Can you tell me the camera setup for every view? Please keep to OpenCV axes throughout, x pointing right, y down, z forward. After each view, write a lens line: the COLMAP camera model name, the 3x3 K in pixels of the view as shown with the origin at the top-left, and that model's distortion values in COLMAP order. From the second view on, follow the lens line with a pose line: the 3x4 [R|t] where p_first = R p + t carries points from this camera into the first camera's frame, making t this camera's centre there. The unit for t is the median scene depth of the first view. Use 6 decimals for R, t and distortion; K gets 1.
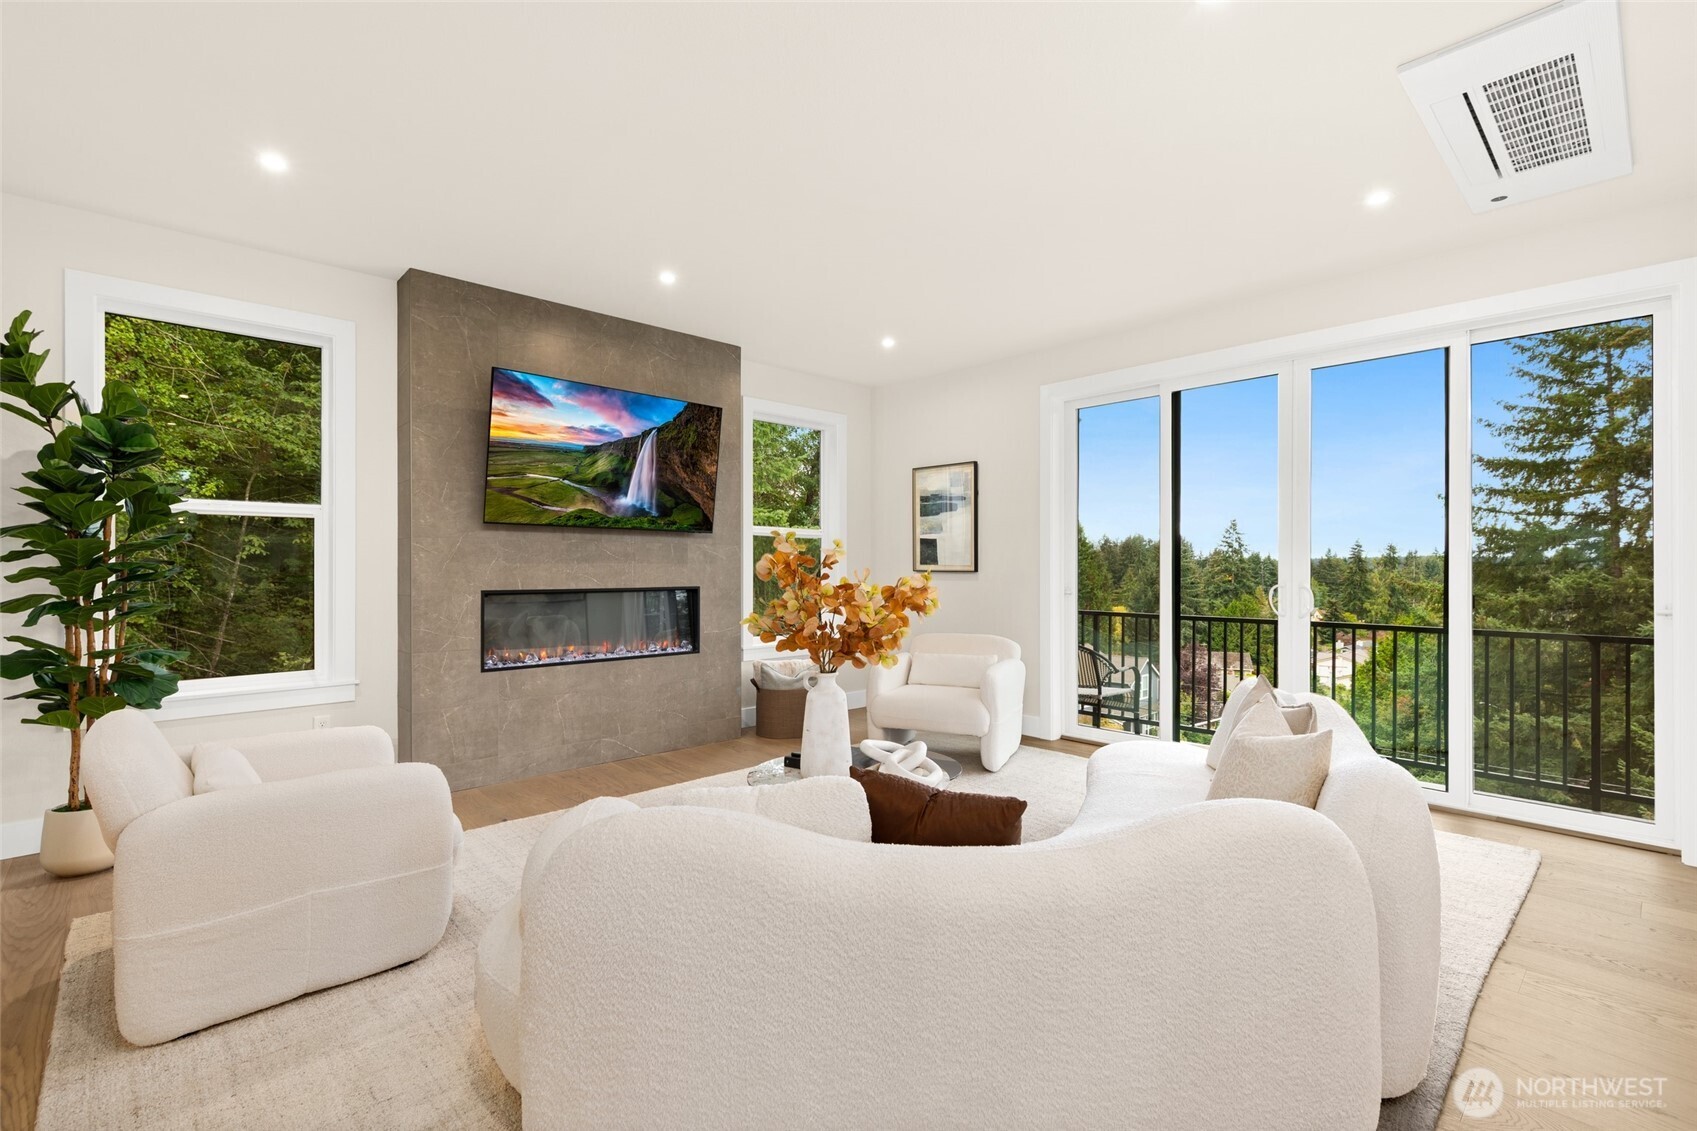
lens RADIAL K [[779.3, 0, 840.5], [0, 779.3, 557.1], [0, 0, 1]] dist [0.009871, -0.000375]
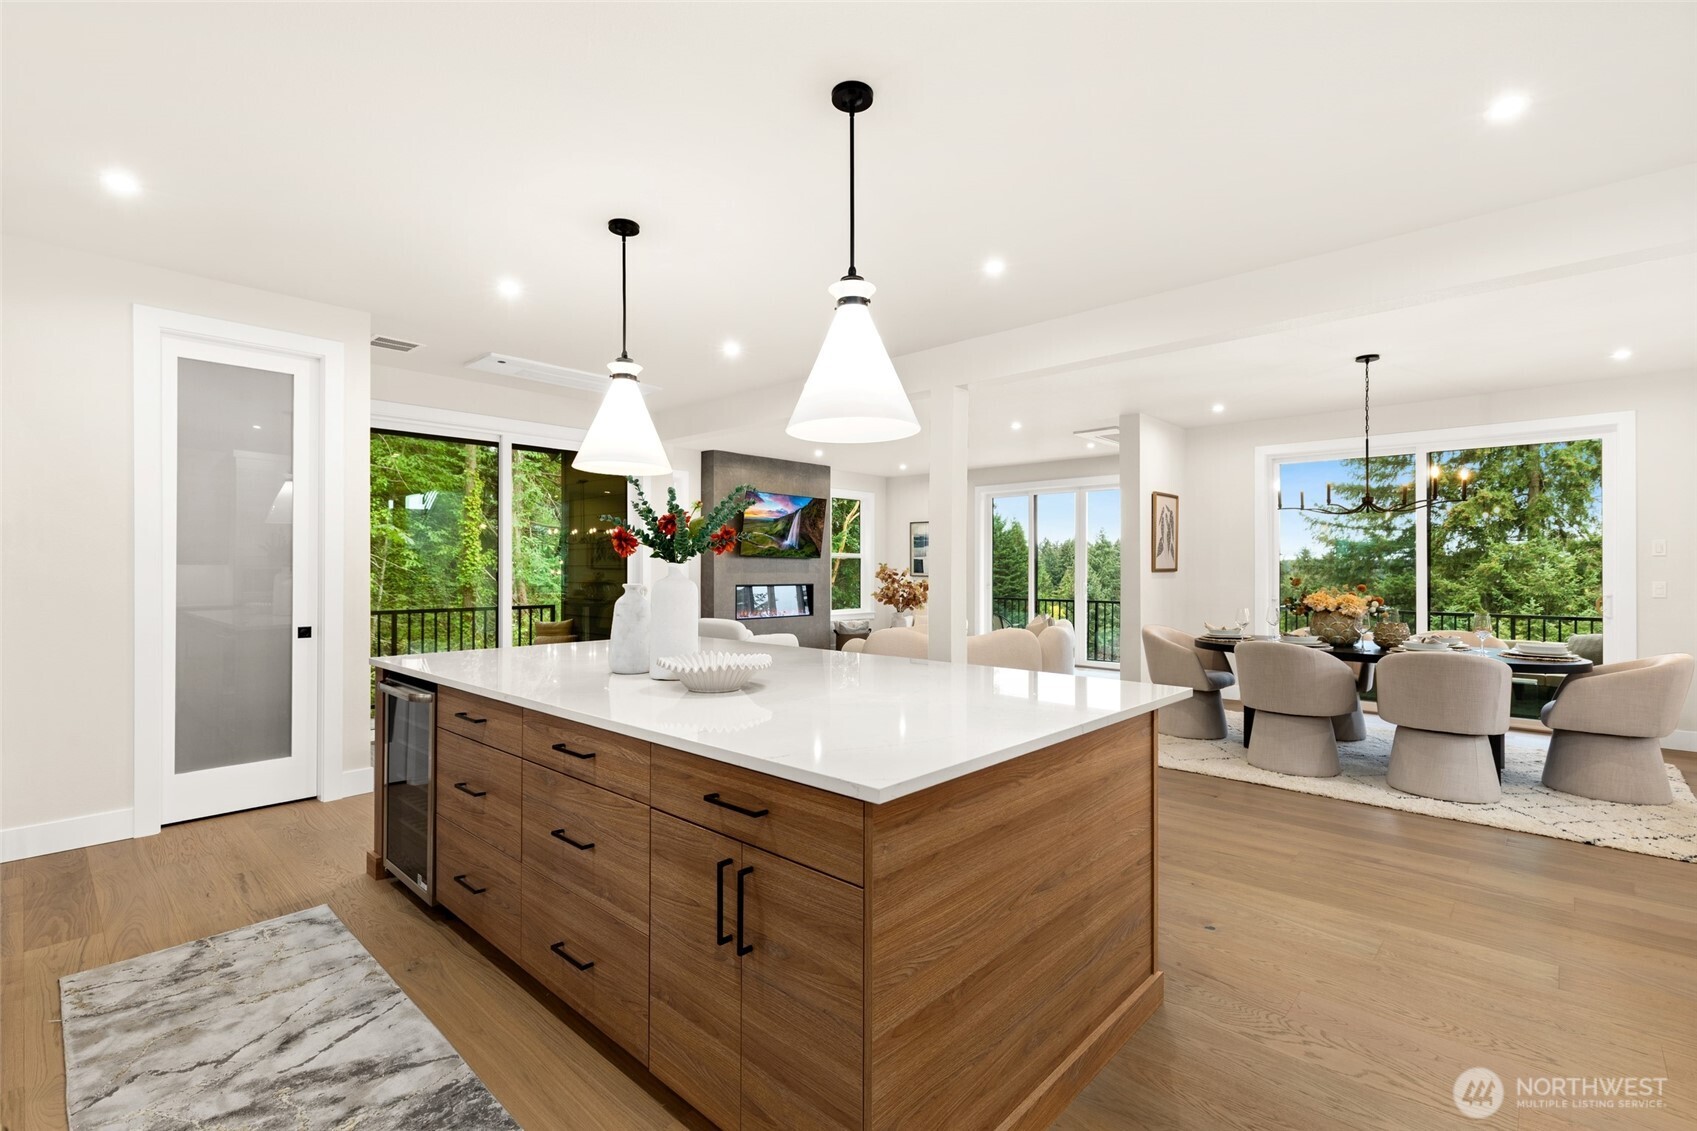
lens RADIAL K [[779.3, 0, 853.1], [0, 779.3, 560.3], [0, 0, 1]] dist [0.009871, -0.000375]
pose [[0.995788, 0.003835, 0.091609, -0.264317], [-0.003960, 0.999991, 0.001181, -0.025786], [-0.091604, -0.001539, 0.995794, -1.061425]]
